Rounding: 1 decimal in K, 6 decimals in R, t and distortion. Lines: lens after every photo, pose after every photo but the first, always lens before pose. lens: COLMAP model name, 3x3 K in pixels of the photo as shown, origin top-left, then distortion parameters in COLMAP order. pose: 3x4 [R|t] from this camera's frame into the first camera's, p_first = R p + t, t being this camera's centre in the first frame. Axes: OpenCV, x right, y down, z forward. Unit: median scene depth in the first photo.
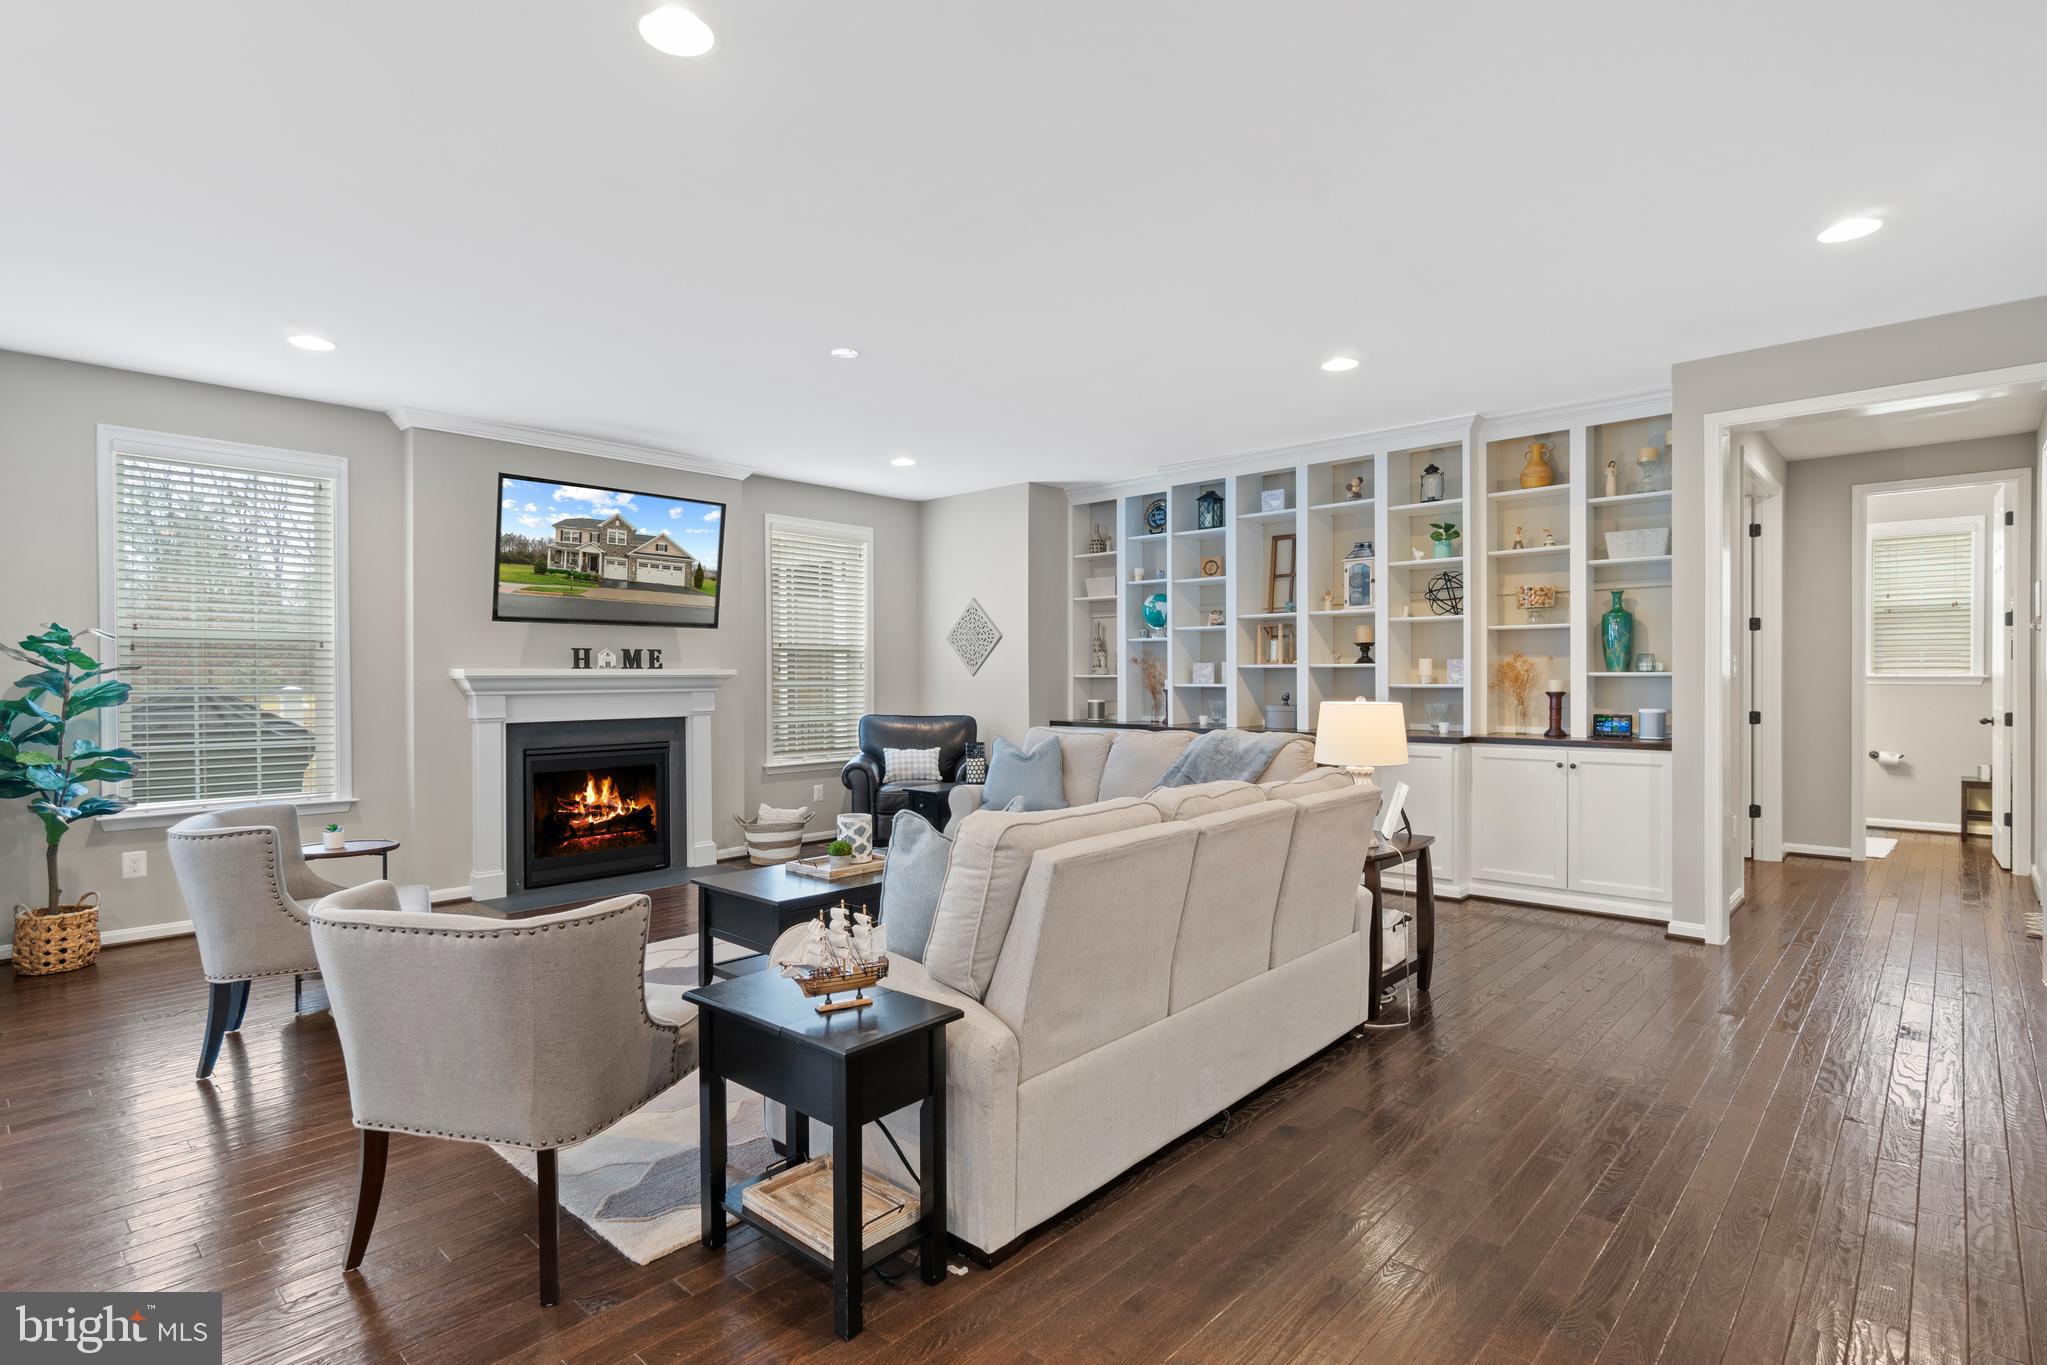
lens RADIAL K [[1003.7, 0, 1043.3], [0, 1003.7, 680.5], [0, 0, 1]] dist [-0.012175, 0.003514]
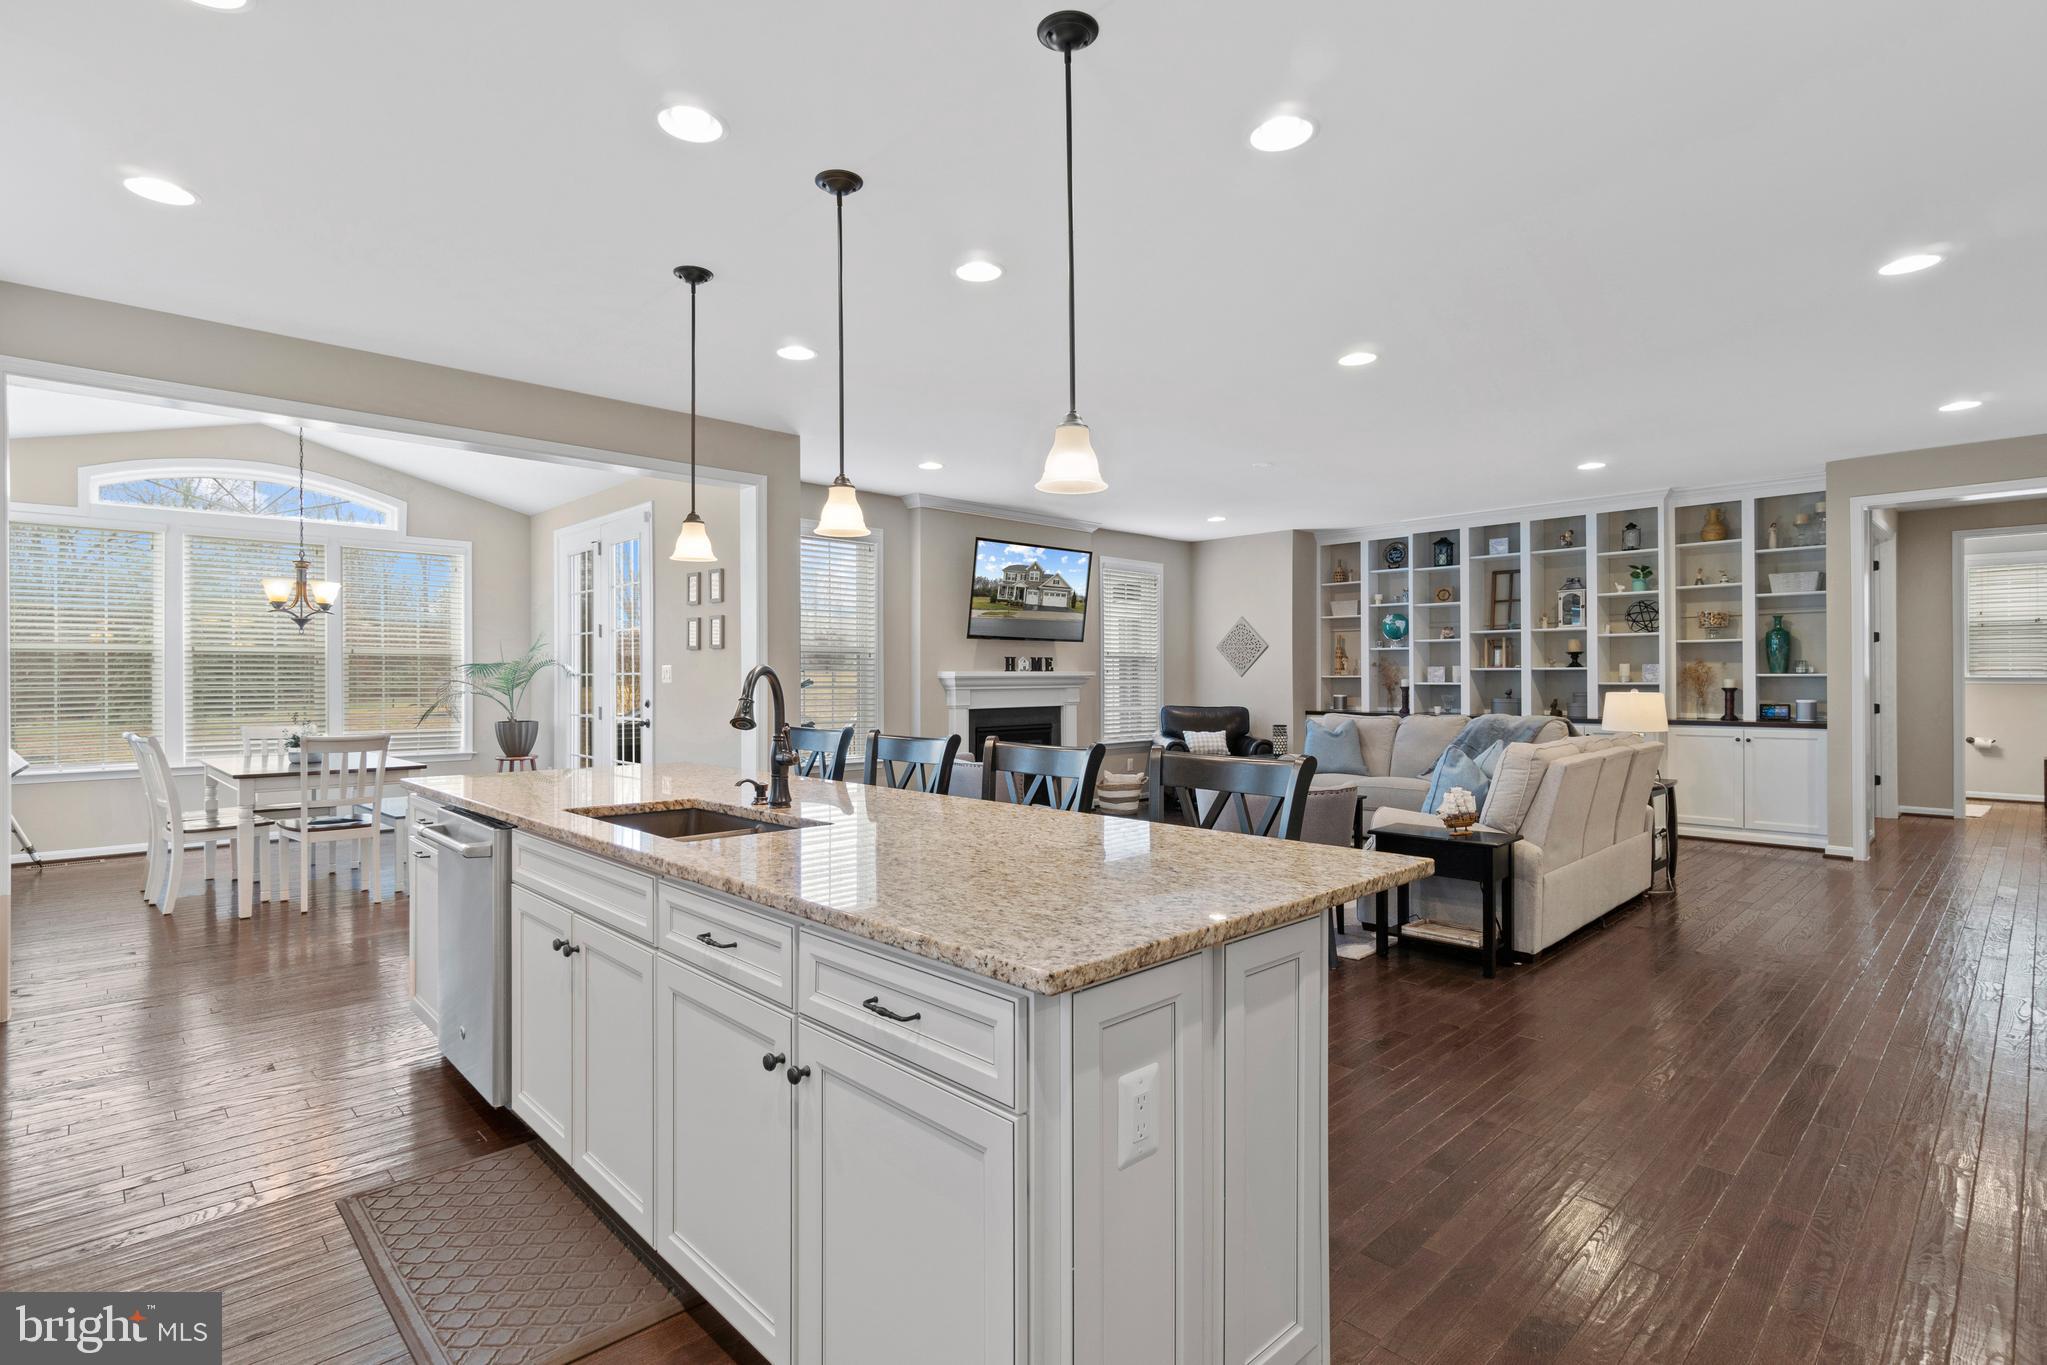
lens RADIAL K [[1003.7, 0, 1018.8], [0, 1003.7, 671.1], [0, 0, 1]] dist [-0.012175, 0.003514]
pose [[0.998042, 0.000392, -0.062543, -0.365768], [-0.001055, 0.999944, -0.010556, 0.003323], [0.062535, 0.010601, 0.997986, -0.420311]]
